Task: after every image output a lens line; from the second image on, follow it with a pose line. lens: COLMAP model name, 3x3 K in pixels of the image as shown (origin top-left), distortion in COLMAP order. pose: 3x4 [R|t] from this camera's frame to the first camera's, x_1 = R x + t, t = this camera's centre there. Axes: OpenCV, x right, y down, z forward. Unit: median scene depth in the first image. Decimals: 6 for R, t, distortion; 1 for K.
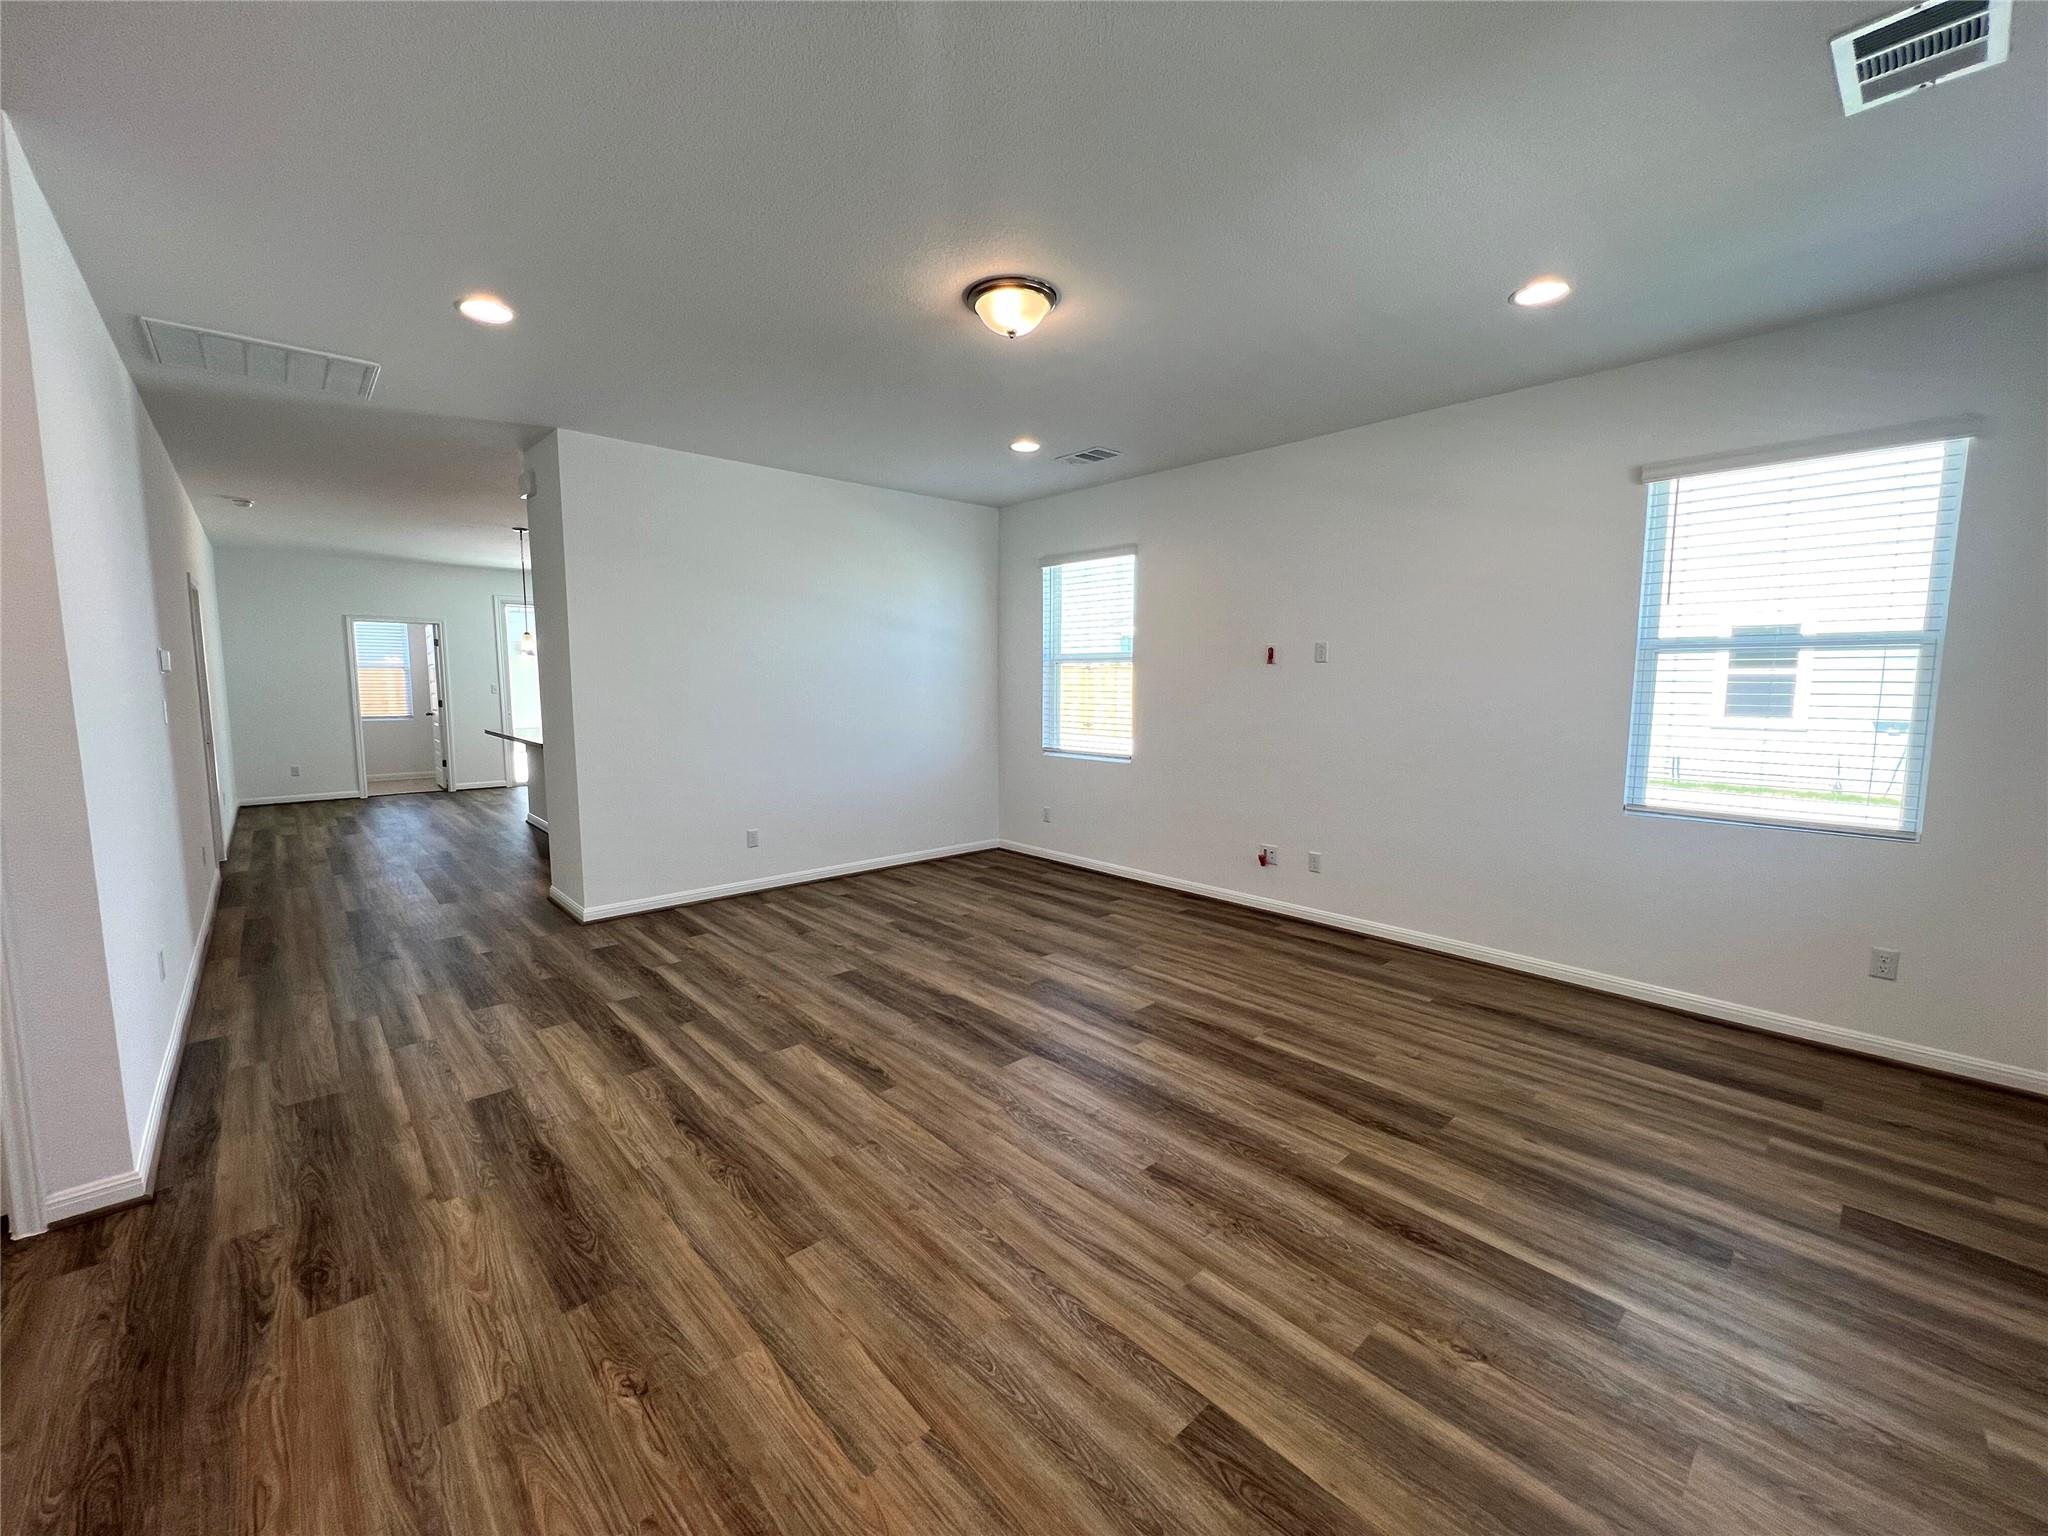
lens RADIAL K [[822.3, 0, 1024.7], [0, 822.3, 756.9], [0, 0, 1]] dist [0.000519, 0.000765]
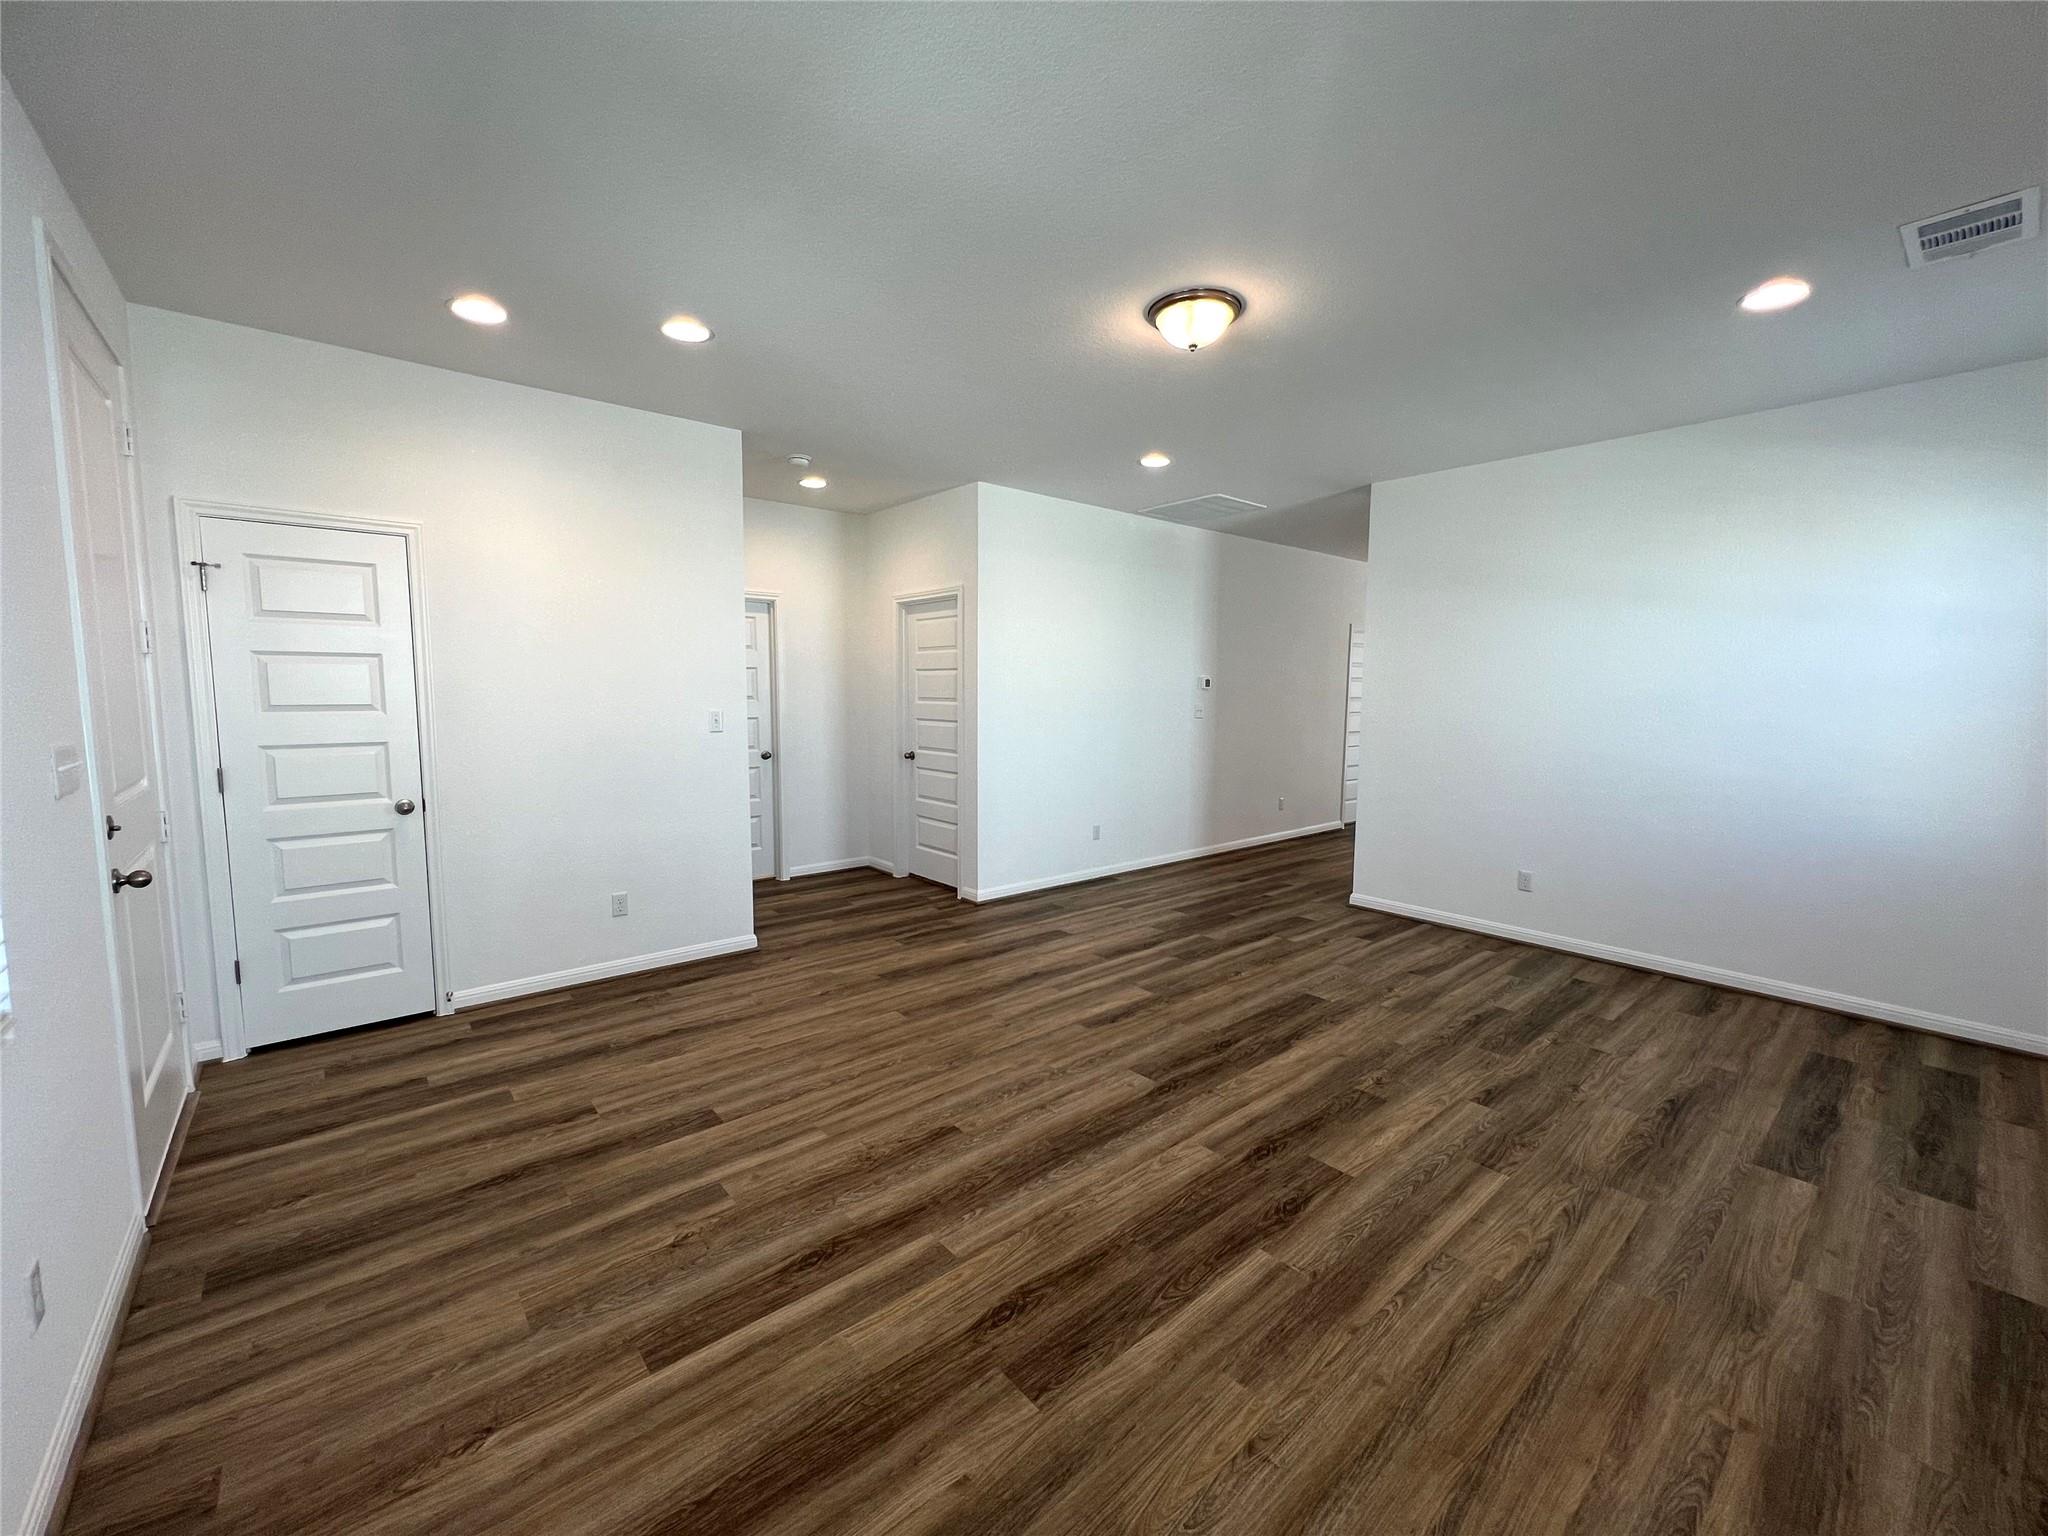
lens RADIAL K [[822.3, 0, 1026.4], [0, 822.3, 773.0], [0, 0, 1]] dist [0.000519, 0.000765]
pose [[-0.034146, 0.103833, -0.994008, 0.921488], [-0.105903, 0.988613, 0.106908, -0.088482], [0.993790, 0.108919, -0.022761, 0.802139]]
